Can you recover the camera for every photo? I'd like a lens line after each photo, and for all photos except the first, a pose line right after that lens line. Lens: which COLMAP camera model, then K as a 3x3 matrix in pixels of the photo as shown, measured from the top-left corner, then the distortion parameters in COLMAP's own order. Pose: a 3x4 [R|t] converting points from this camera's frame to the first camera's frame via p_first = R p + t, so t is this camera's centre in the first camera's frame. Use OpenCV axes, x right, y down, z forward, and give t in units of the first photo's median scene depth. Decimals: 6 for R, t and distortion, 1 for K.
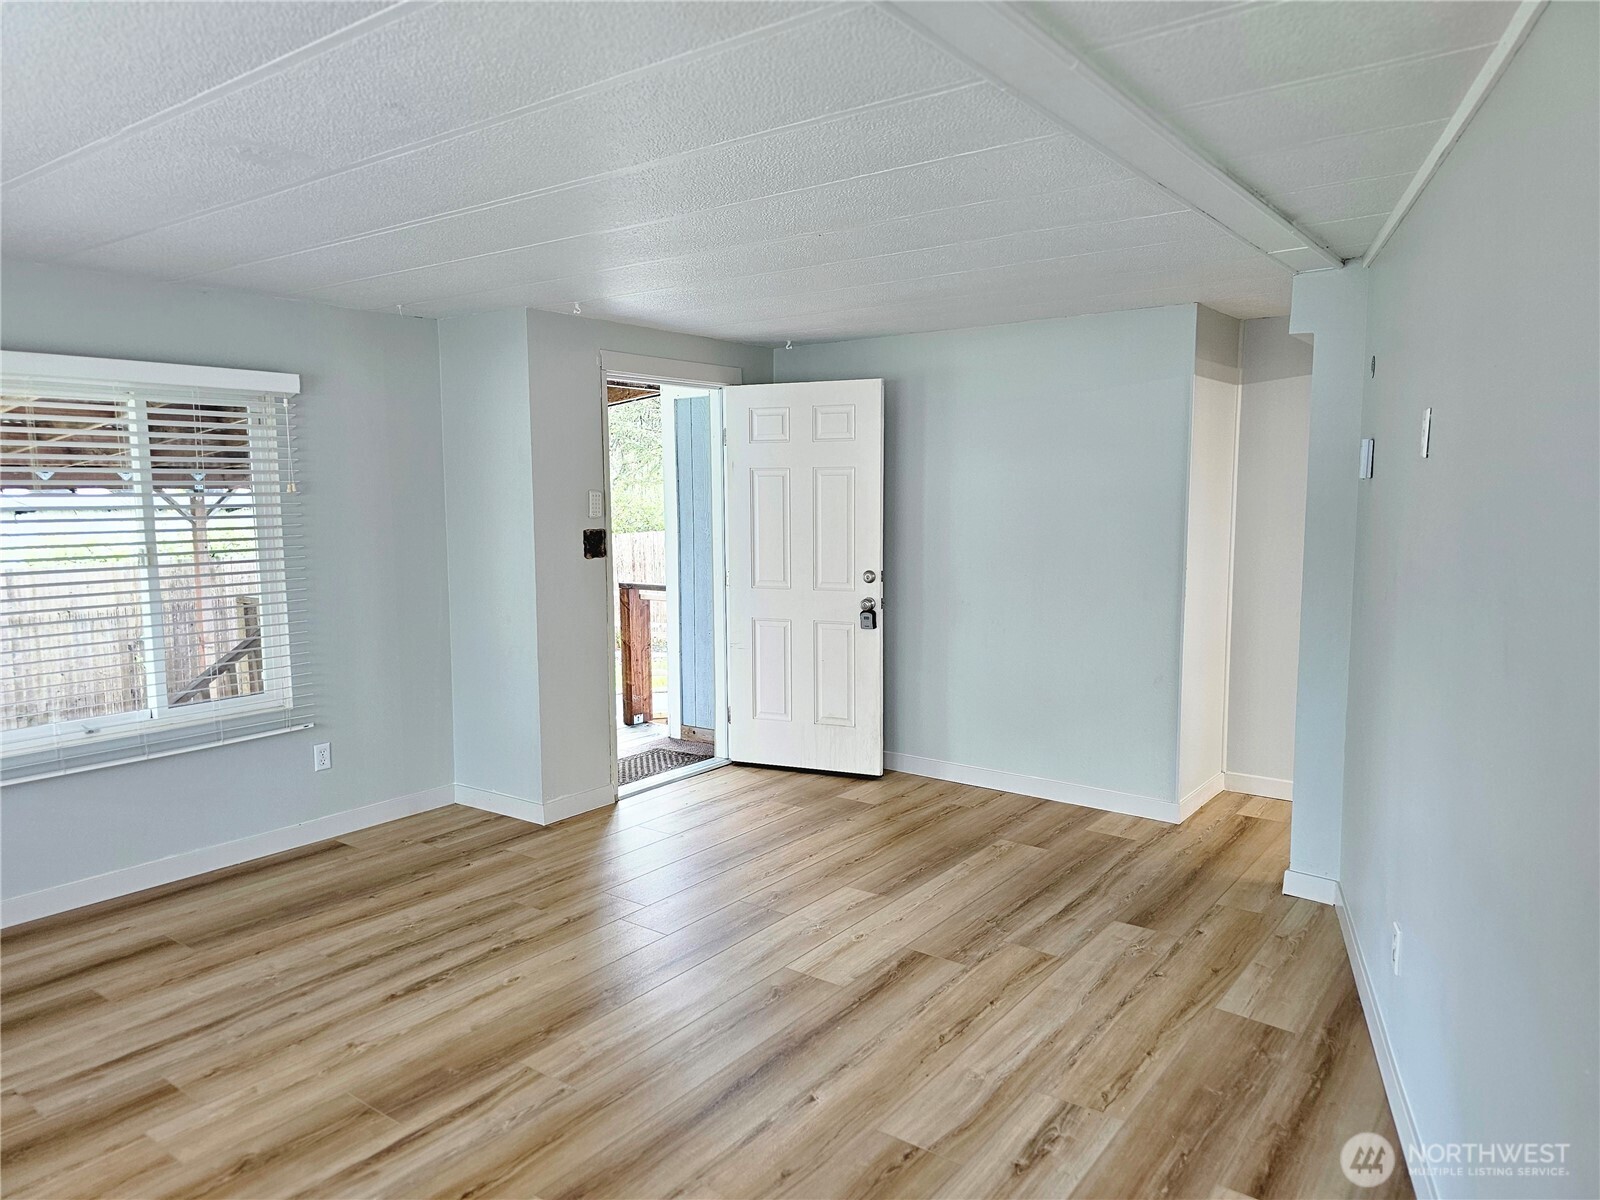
lens RADIAL K [[1081.4, 0, 823.1], [0, 1081.4, 607.3], [0, 0, 1]] dist [0.067968, -0.070236]
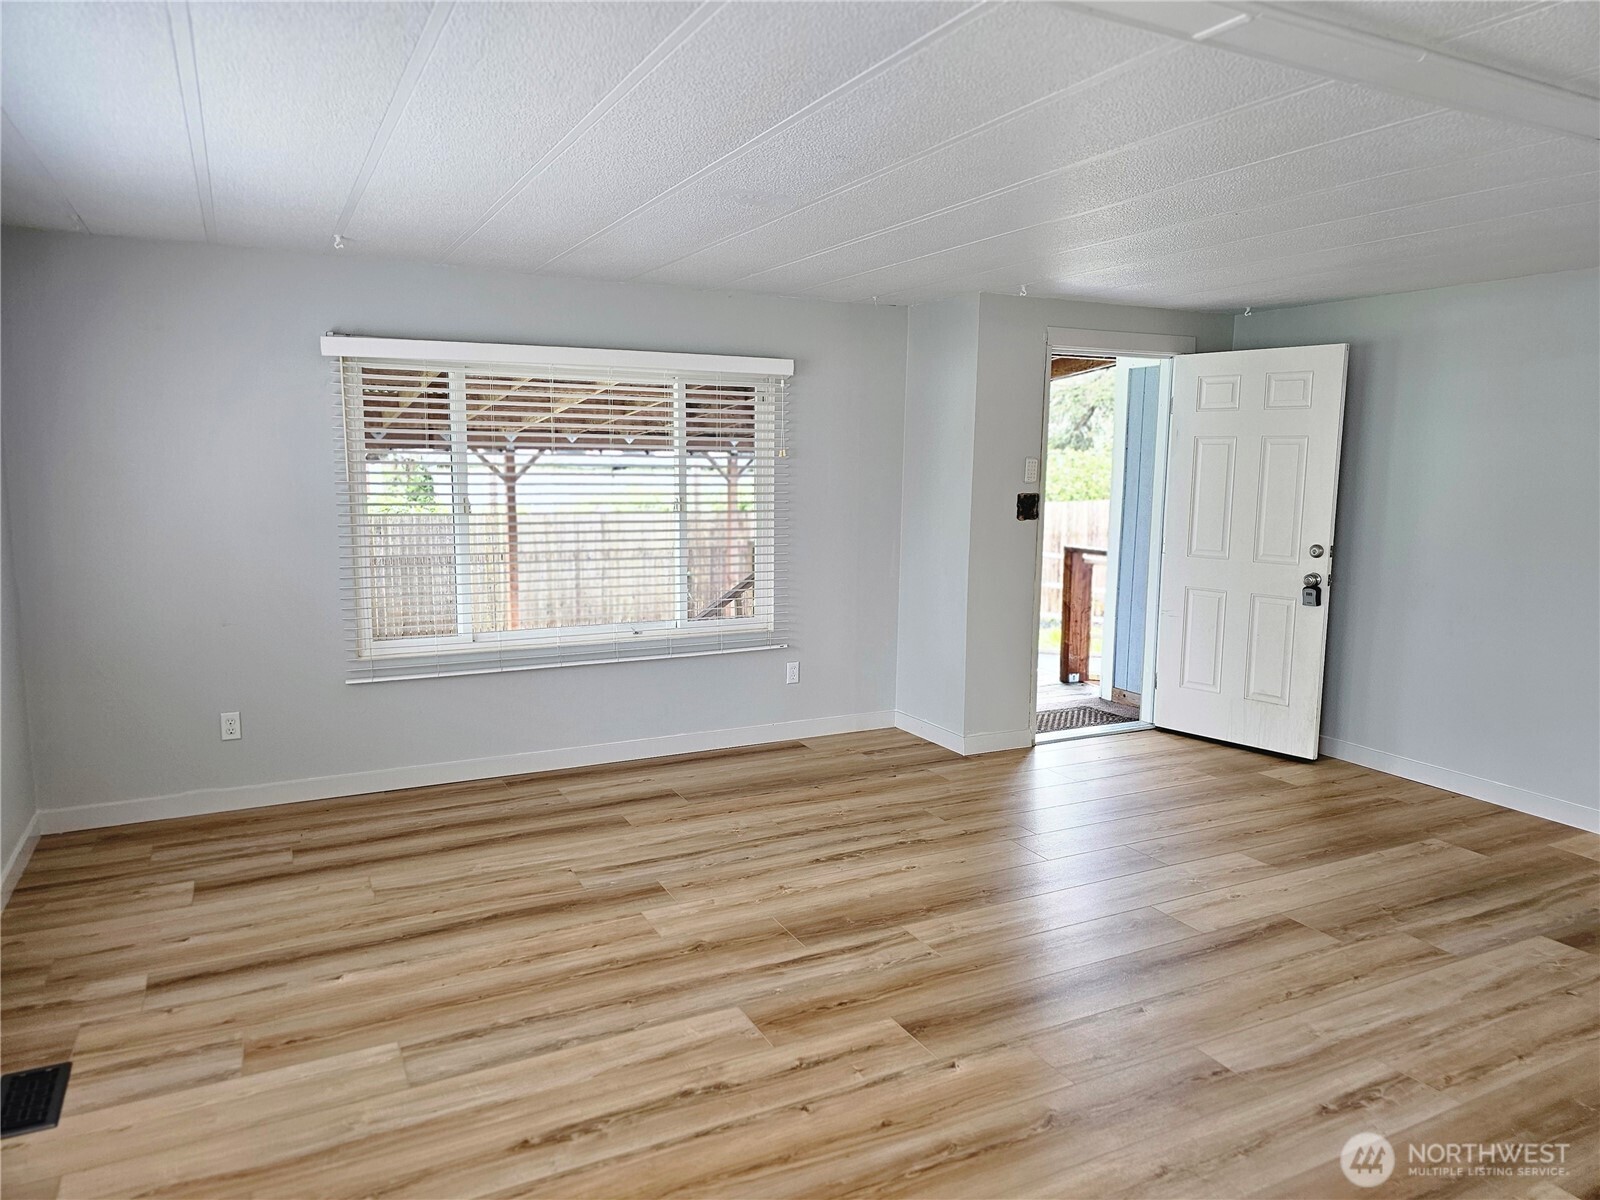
lens RADIAL K [[1077.3, 0, 800.6], [0, 1077.3, 604.9], [0, 0, 1]] dist [0.021280, -0.002026]
pose [[0.893124, 0.074883, -0.443534, 0.081797], [-0.062973, 0.997150, 0.041547, 0.010115], [0.445381, -0.009176, 0.895294, -0.077296]]
